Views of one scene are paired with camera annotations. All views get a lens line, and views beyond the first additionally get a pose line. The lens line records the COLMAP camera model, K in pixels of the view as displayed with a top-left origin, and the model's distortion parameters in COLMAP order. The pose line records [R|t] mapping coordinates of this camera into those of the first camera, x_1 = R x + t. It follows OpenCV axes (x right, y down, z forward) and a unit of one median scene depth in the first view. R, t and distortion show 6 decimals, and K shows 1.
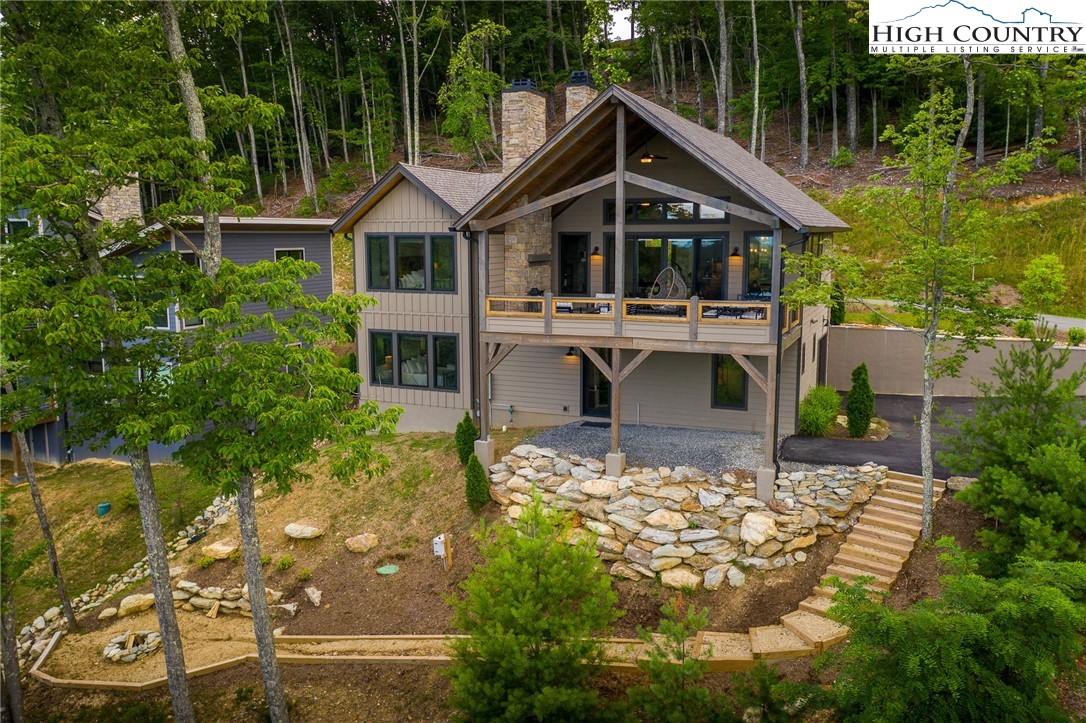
lens RADIAL K [[874.8, 0, 542.3], [0, 874.8, 360.4], [0, 0, 1]] dist [-0.002733, 0.000106]
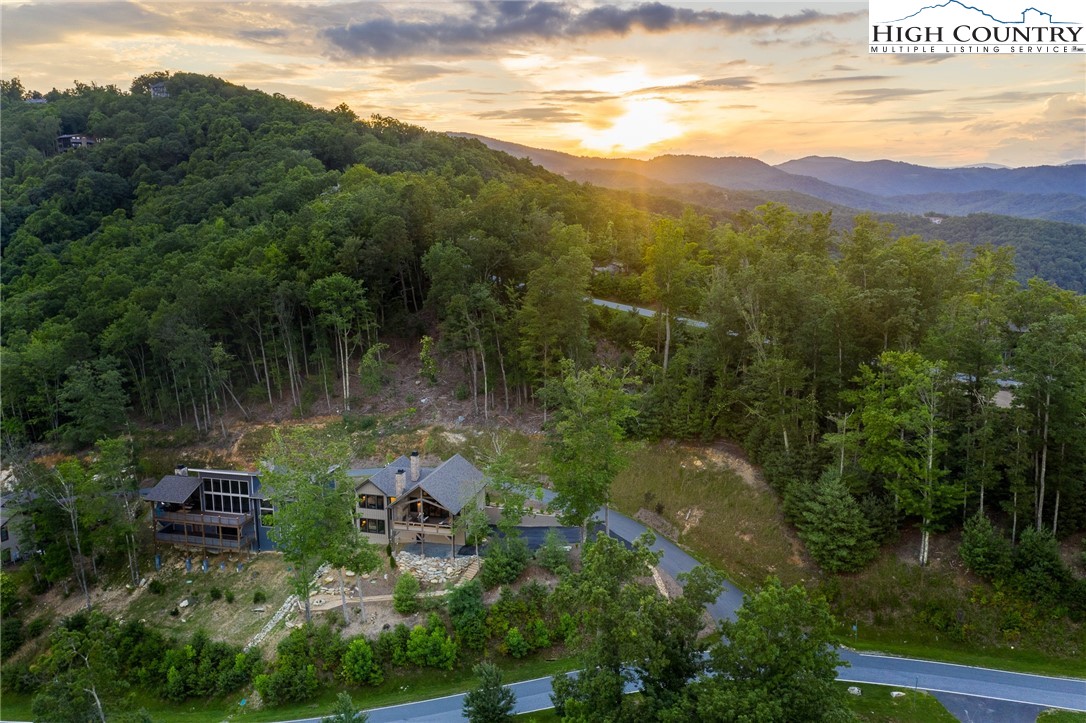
lens RADIAL K [[874.8, 0, 542.2], [0, 874.8, 359.8], [0, 0, 1]] dist [-0.002733, 0.000106]
pose [[0.988130, -0.031883, 0.150278, 0.041620], [0.025463, 0.998687, 0.044453, -1.061711], [-0.151498, -0.040099, 0.987644, -3.469870]]
